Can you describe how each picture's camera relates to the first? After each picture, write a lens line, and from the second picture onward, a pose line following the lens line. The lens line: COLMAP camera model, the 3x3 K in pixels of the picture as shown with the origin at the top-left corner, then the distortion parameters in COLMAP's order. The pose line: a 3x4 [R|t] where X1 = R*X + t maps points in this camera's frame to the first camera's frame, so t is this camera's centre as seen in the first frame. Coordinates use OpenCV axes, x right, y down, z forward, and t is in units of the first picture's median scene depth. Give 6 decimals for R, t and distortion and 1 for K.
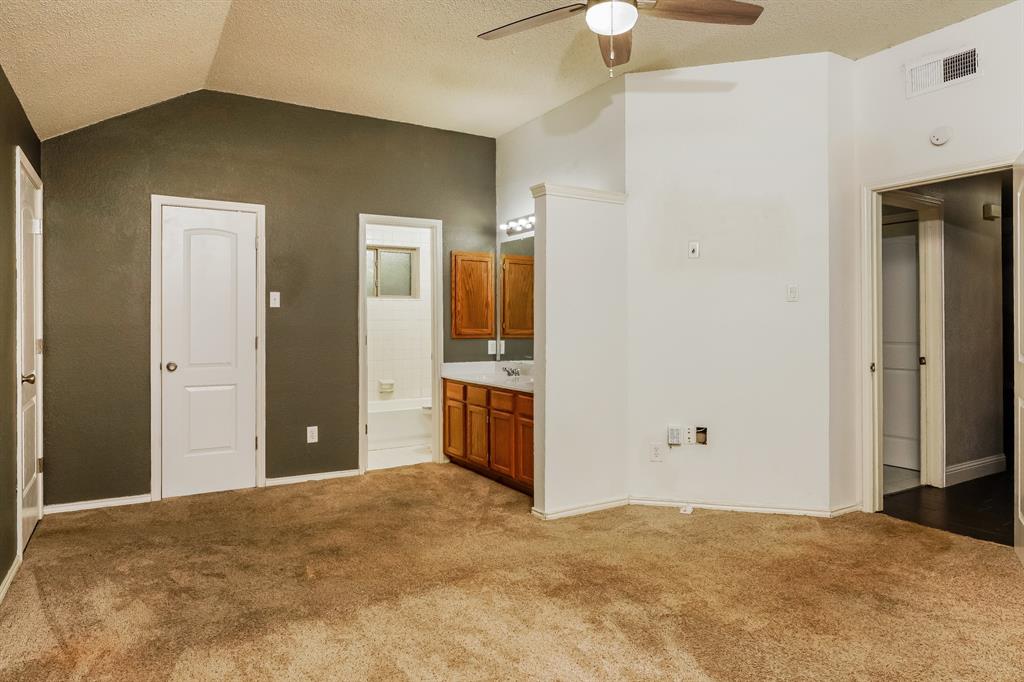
lens RADIAL K [[625.6, 0, 514.1], [0, 625.6, 319.9], [0, 0, 1]] dist [0.001666, -0.000447]
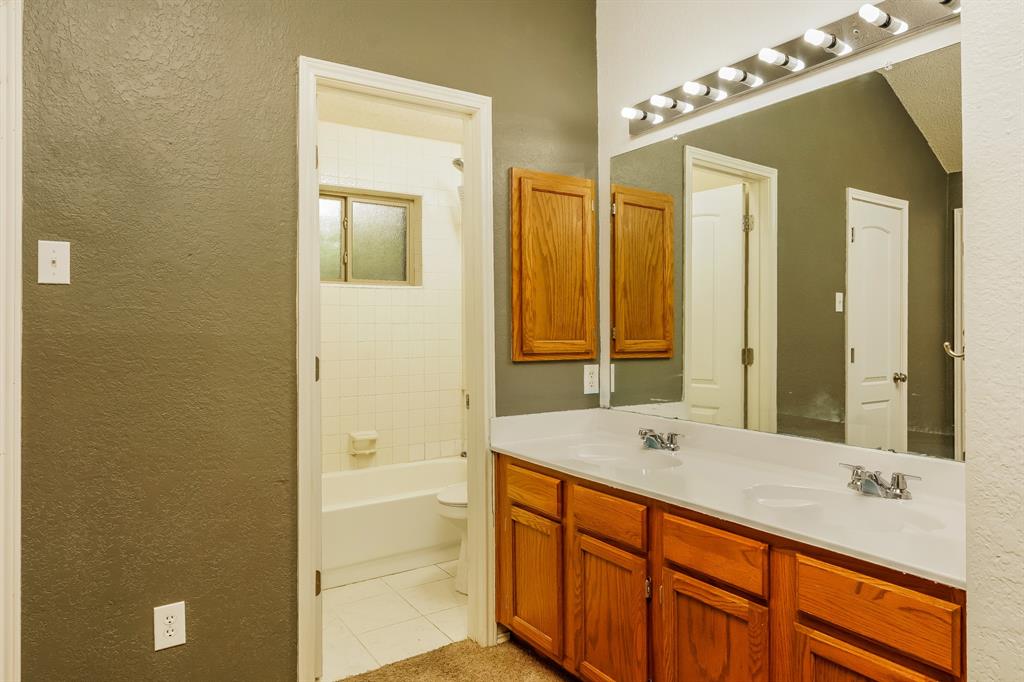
lens RADIAL K [[650.2, 0, 509.3], [0, 650.2, 317.4], [0, 0, 1]] dist [0.003878, -0.003314]
pose [[0.999612, -0.002946, 0.027690, -0.113435], [0.003377, 0.999874, -0.015521, 0.004894], [-0.027641, 0.015608, 0.999496, 0.527670]]
